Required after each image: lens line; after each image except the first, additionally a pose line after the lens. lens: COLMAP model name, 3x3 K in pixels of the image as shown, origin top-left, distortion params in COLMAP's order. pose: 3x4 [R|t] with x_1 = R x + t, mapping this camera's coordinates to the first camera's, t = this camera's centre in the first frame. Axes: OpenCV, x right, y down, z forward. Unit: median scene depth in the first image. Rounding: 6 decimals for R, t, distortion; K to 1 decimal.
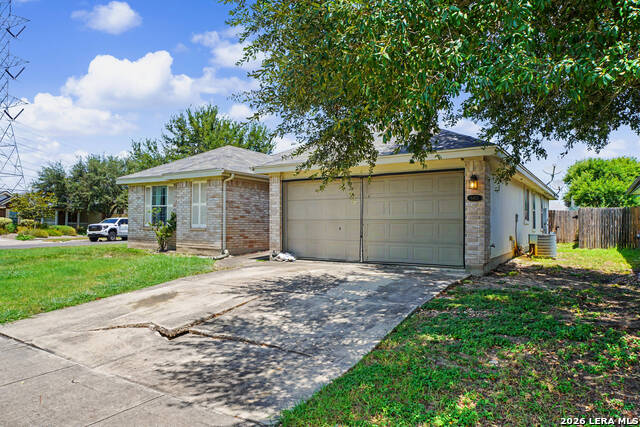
lens RADIAL K [[432.2, 0, 314.7], [0, 432.2, 215.5], [0, 0, 1]] dist [-0.004261, 0.002333]
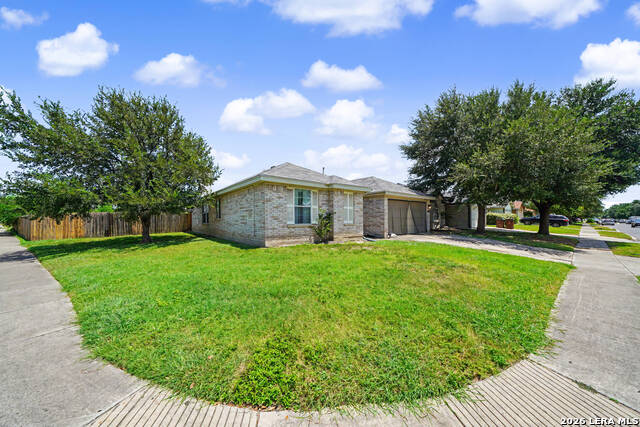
lens RADIAL K [[219.3, 0, 316.9], [0, 219.3, 215.3], [0, 0, 1]] dist [-0.000349, -0.000084]
pose [[0.299556, 0.008637, 0.954040, -1.012131], [-0.006885, 0.999953, -0.006890, 0.006844], [-0.954054, -0.004505, 0.299601, 0.864446]]
